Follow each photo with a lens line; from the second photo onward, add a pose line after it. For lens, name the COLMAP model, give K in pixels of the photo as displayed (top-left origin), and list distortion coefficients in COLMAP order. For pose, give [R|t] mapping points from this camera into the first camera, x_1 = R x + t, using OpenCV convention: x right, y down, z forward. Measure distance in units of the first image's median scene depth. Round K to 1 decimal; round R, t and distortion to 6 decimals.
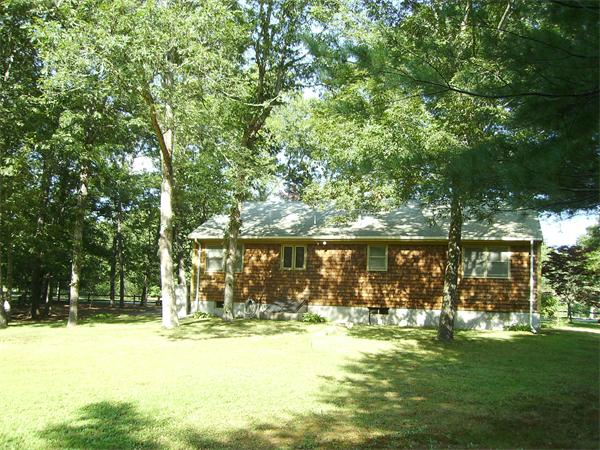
lens RADIAL K [[568.9, 0, 300.0], [0, 568.9, 225.0], [0, 0, 1]] dist [-0.087317, 0.016266]
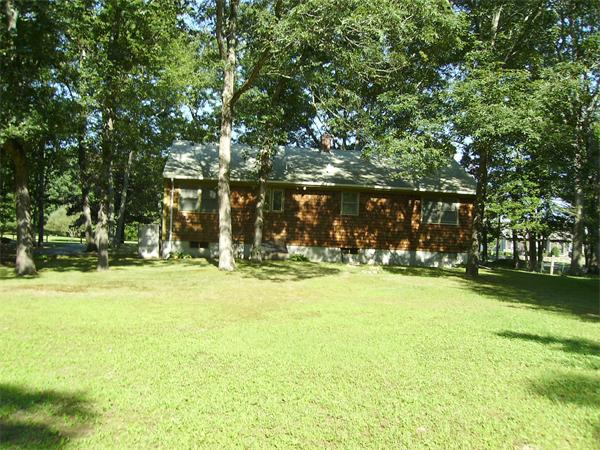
lens RADIAL K [[568.9, 0, 300.0], [0, 568.9, 225.0], [0, 0, 1]] dist [-0.087317, 0.016266]
pose [[0.928117, 0.015506, 0.371966, -0.368153], [-0.056036, 0.993568, 0.098401, -0.005044], [-0.368048, -0.112171, 0.923016, 0.005200]]
